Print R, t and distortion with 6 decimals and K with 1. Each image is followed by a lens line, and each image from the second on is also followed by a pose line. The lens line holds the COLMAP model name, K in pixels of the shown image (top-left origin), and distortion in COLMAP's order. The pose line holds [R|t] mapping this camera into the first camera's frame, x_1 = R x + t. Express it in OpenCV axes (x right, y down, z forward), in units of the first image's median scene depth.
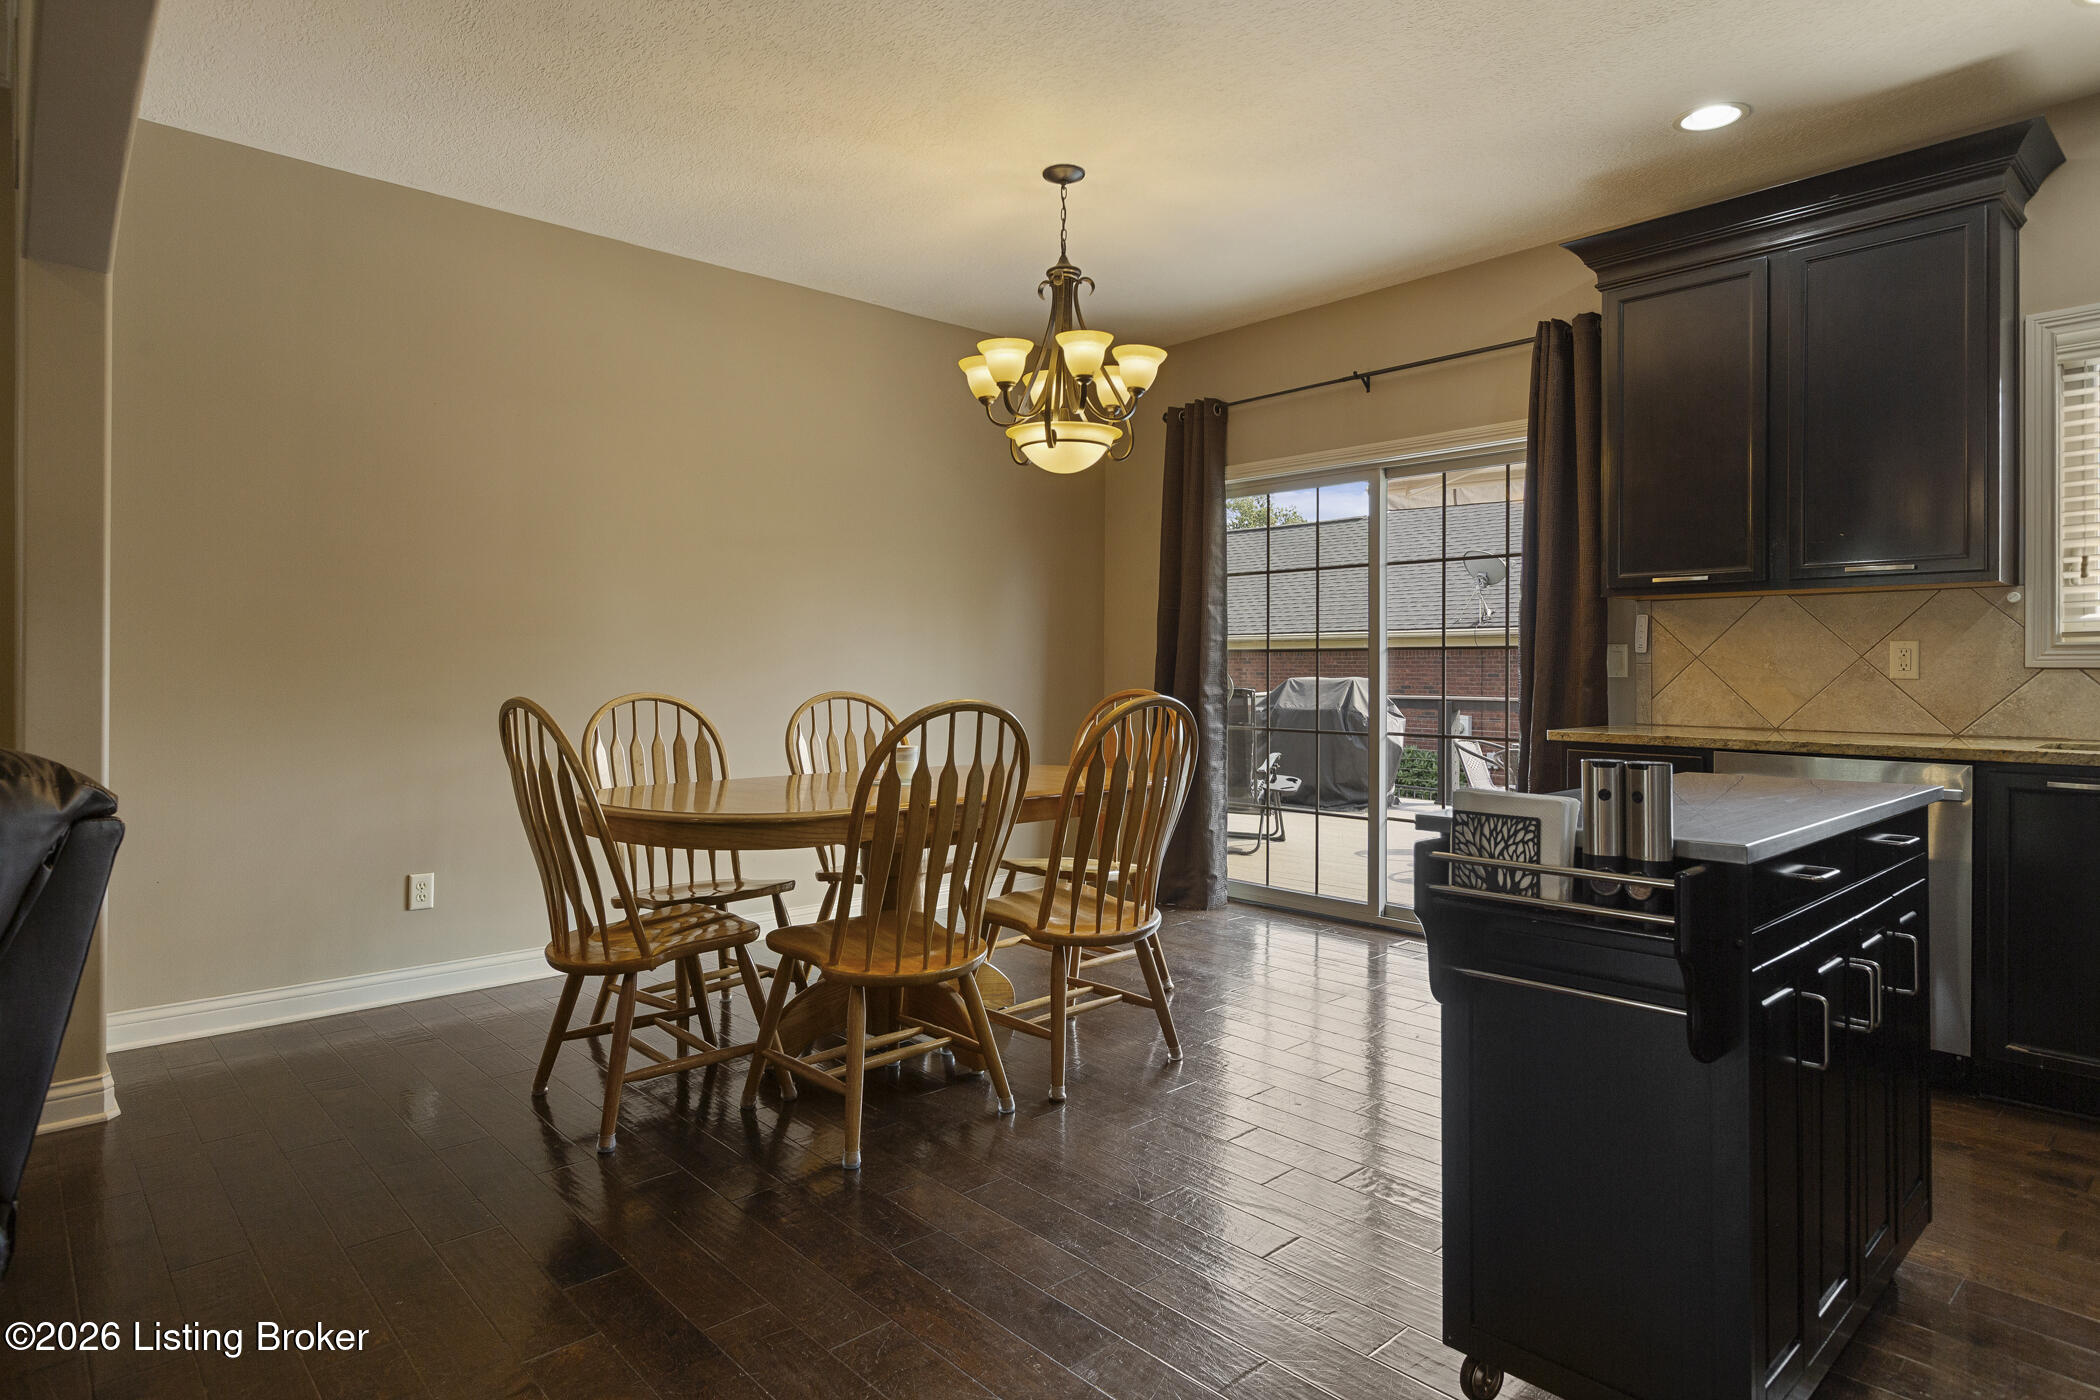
lens RADIAL K [[1153.3, 0, 1049.6], [0, 1153.3, 685.2], [0, 0, 1]] dist [0.003760, 0.000675]
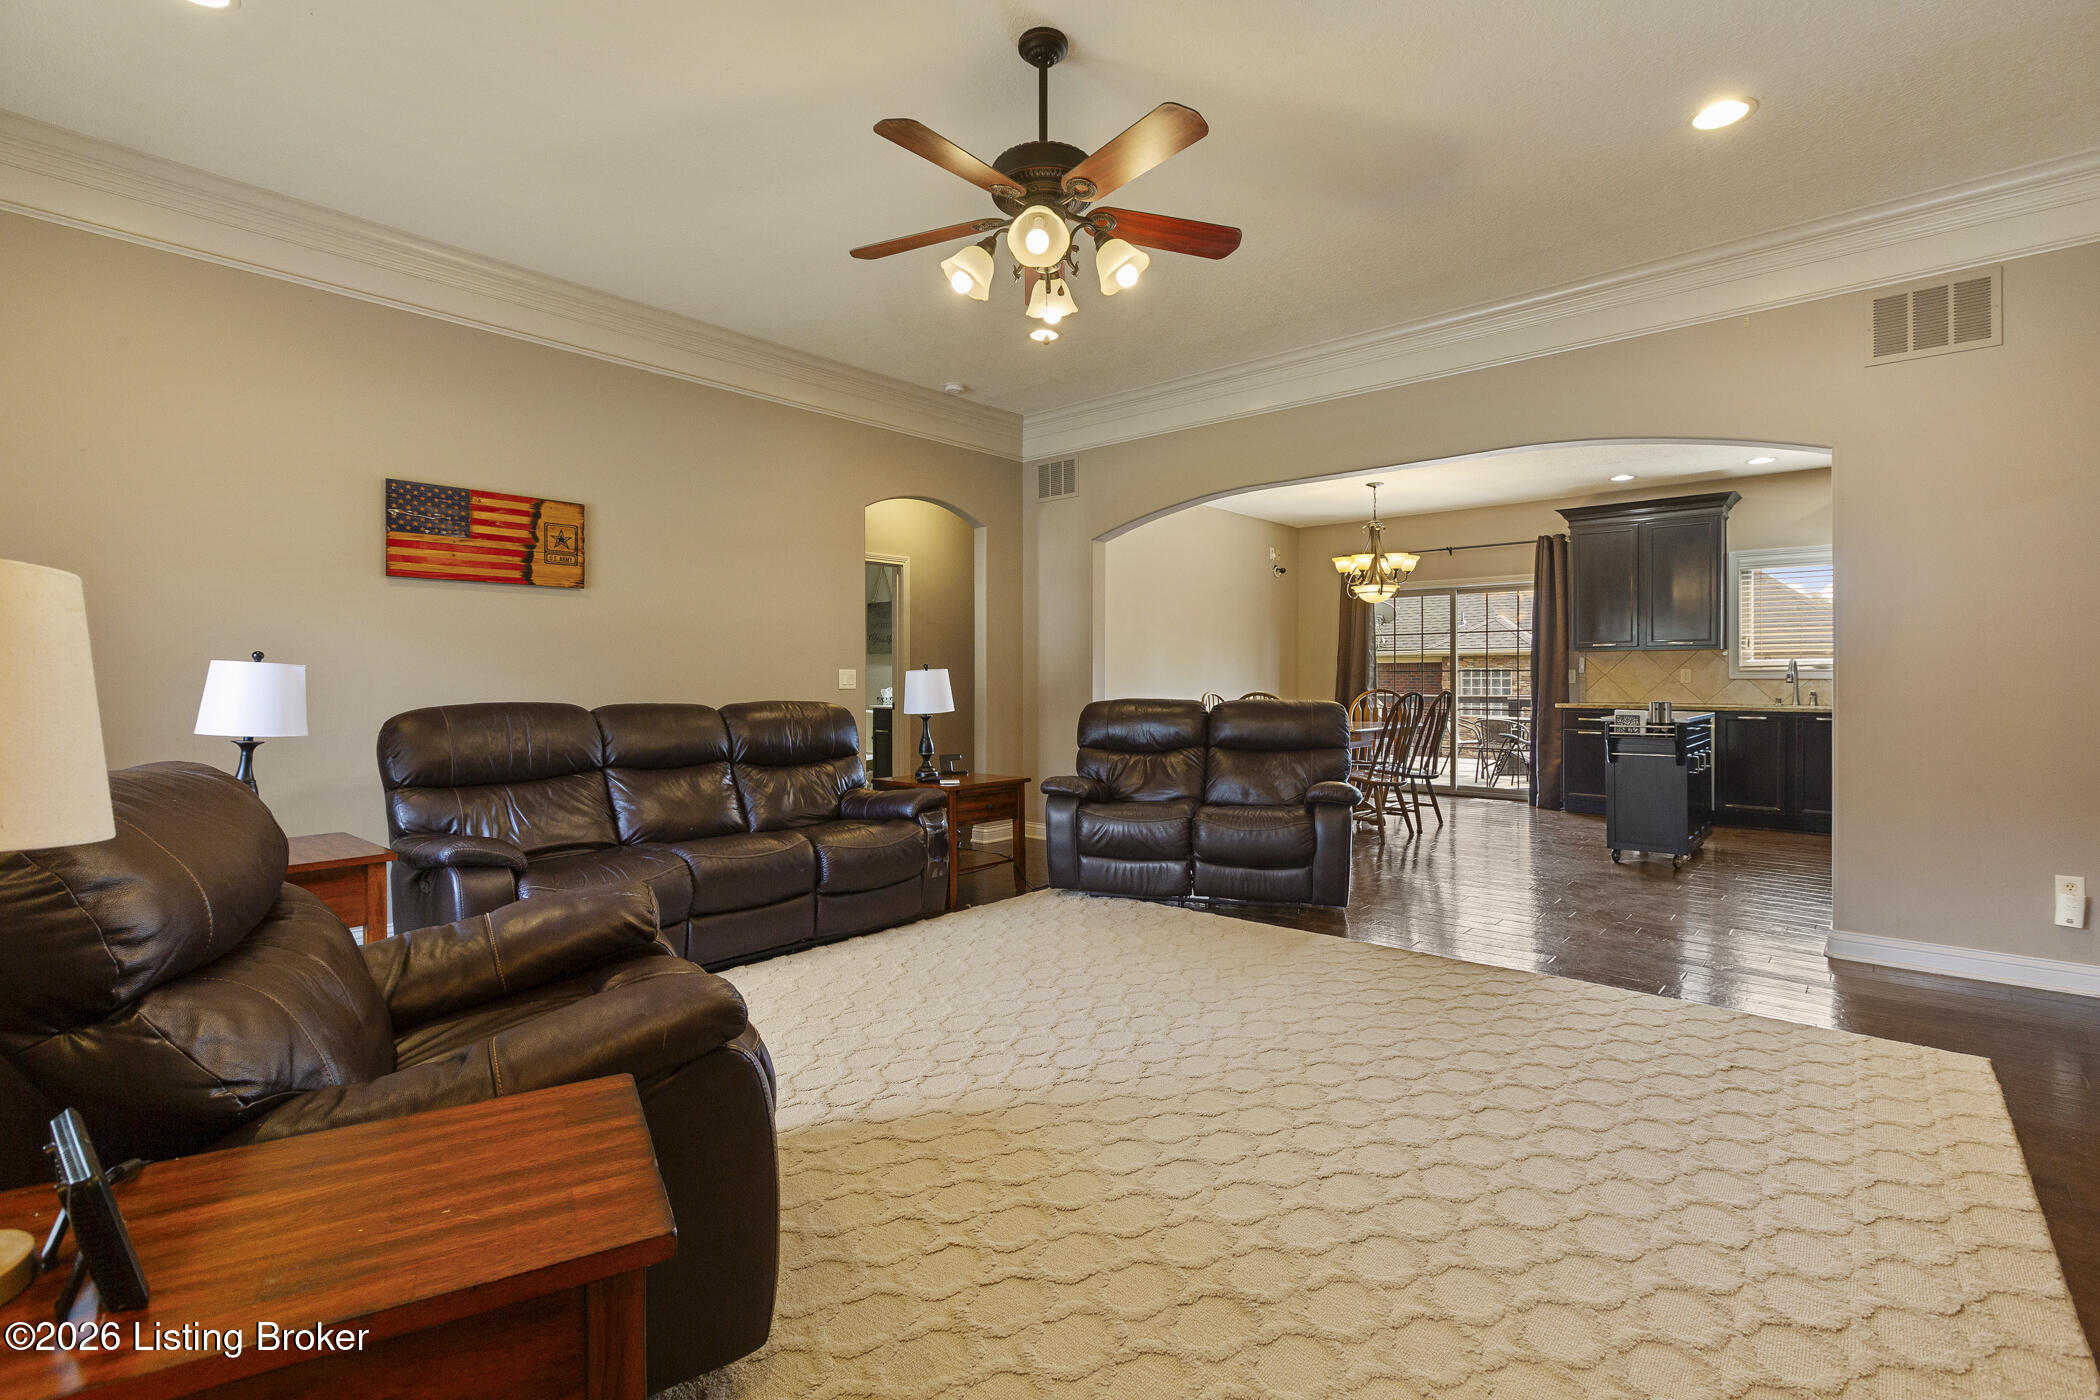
lens RADIAL K [[940.1, 0, 1051.0], [0, 940.1, 700.7], [0, 0, 1]] dist [0.006794, -0.000960]
pose [[0.995041, -0.008632, 0.099092, -0.945228], [0.007411, 0.999892, 0.012687, -0.002608], [-0.099191, -0.011890, 0.994997, -1.032626]]
